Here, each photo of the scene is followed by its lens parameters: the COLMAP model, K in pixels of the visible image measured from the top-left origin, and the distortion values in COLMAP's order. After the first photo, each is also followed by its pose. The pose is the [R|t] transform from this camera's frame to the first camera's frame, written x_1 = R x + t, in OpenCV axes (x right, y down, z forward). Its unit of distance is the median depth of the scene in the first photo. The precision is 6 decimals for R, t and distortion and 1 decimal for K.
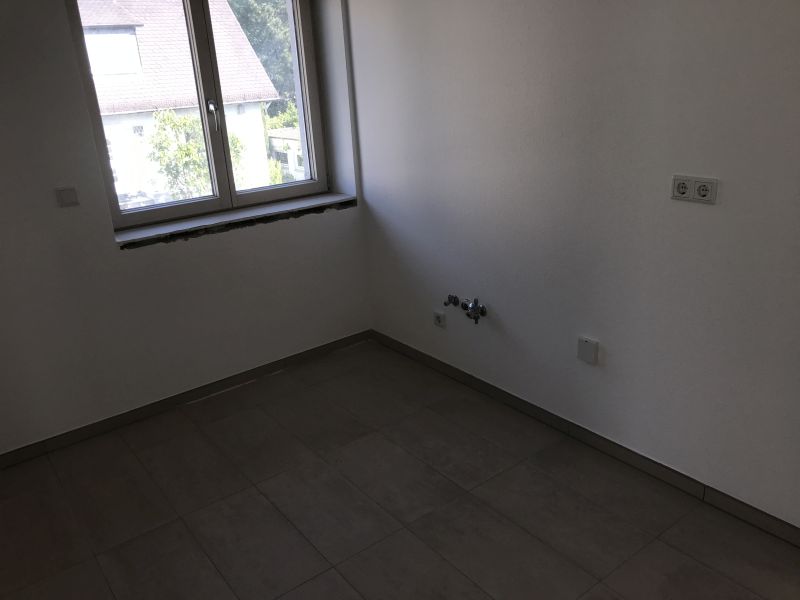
lens RADIAL K [[652.0, 0, 395.5], [0, 652.0, 295.3], [0, 0, 1]] dist [0.035378, -0.034536]
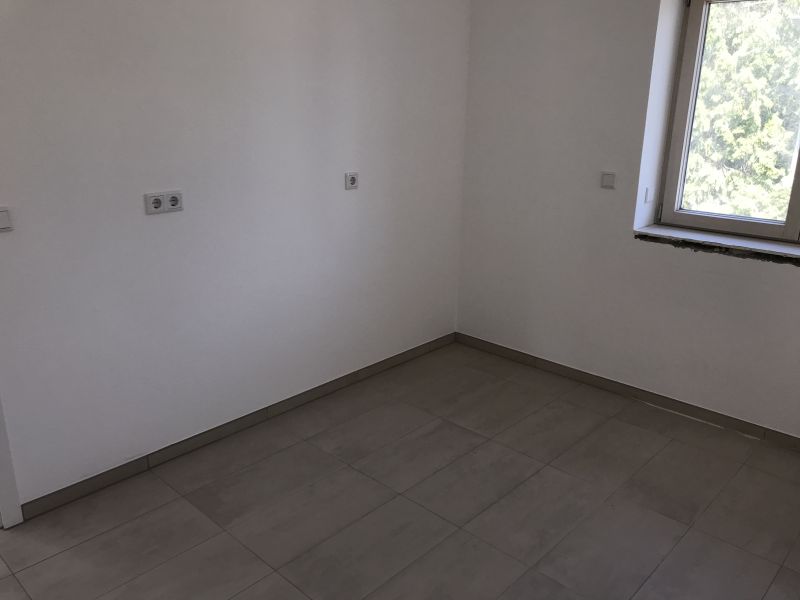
lens RADIAL K [[652.0, 0, 395.4], [0, 652.0, 301.4], [0, 0, 1]] dist [0.035378, -0.034536]
pose [[0.169549, 0.367831, -0.914305, 0.534719], [-0.344937, 0.891205, 0.294573, -0.153753], [0.923186, 0.265433, 0.277981, 0.338290]]
